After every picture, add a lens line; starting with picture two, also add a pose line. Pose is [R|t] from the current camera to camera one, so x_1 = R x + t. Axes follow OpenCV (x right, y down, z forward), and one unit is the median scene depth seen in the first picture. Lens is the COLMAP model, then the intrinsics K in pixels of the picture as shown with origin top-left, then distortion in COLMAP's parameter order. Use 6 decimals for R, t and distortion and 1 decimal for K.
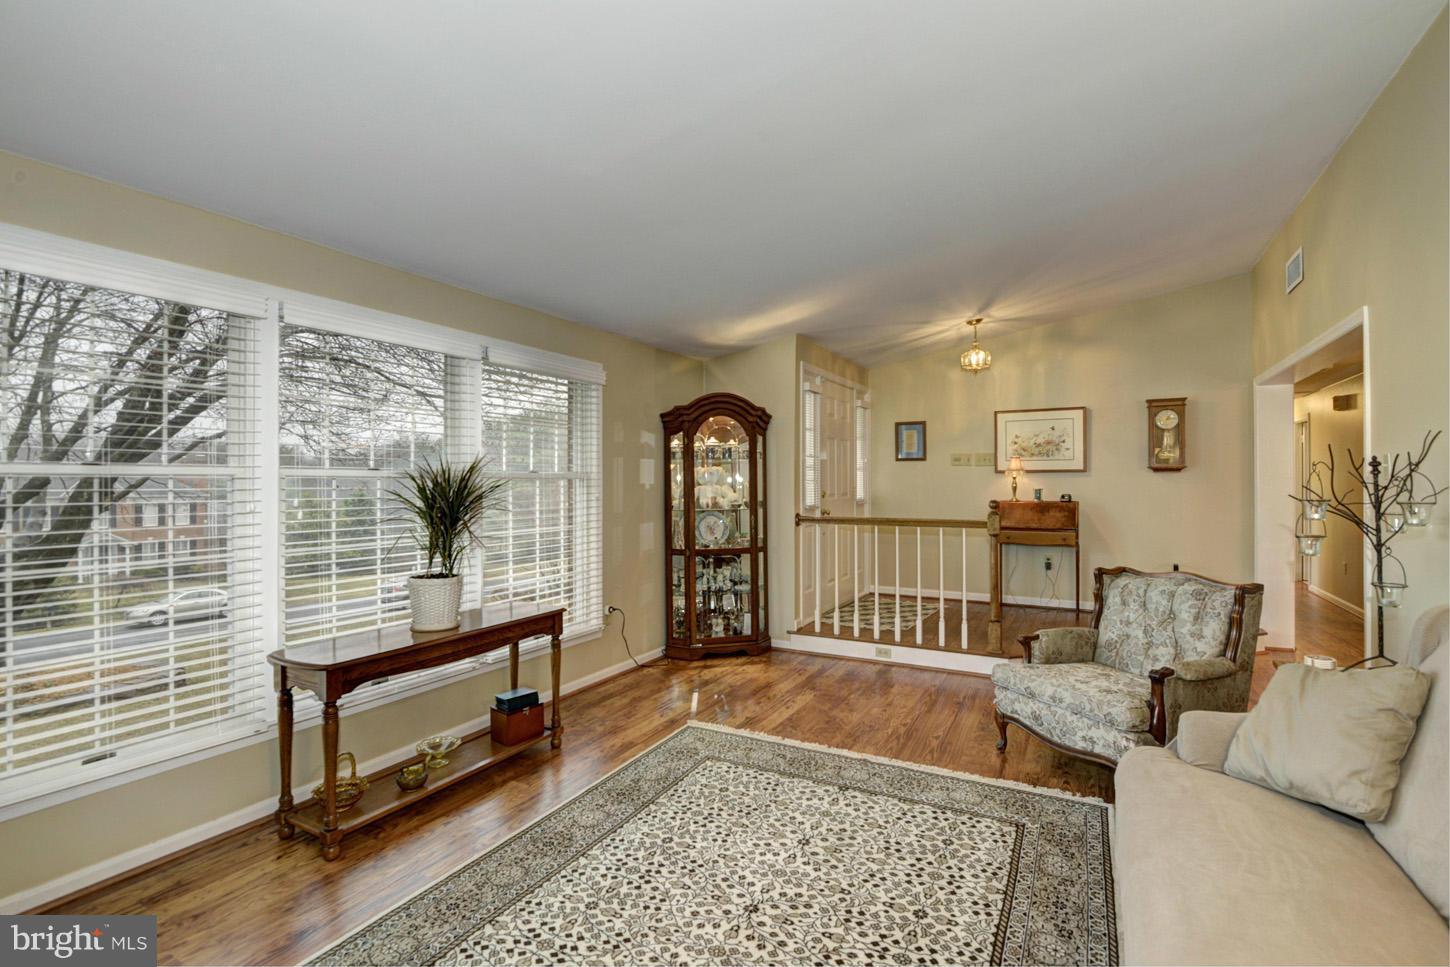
lens RADIAL K [[677.0, 0, 717.9], [0, 677.0, 477.8], [0, 0, 1]] dist [-0.018035, -0.000506]
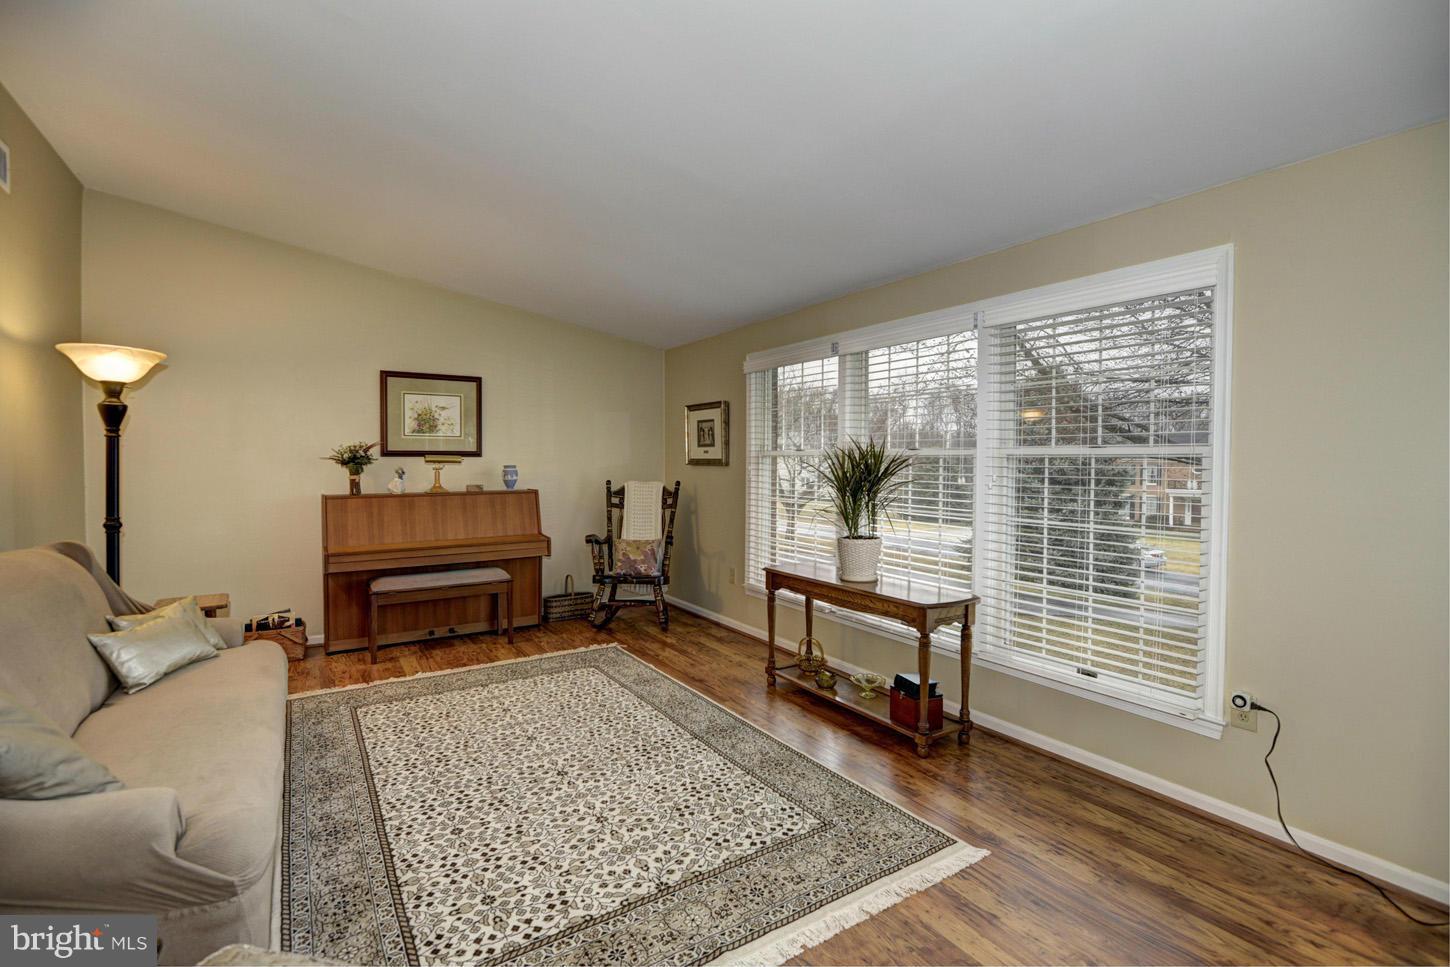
lens RADIAL K [[666.2, 0, 725.3], [0, 666.2, 505.9], [0, 0, 1]] dist [-0.033769, 0.000130]
pose [[-0.473812, 0.062784, -0.878385, 0.871825], [-0.002970, 0.997336, 0.072888, 0.005272], [0.880621, 0.037144, -0.472363, 1.606618]]
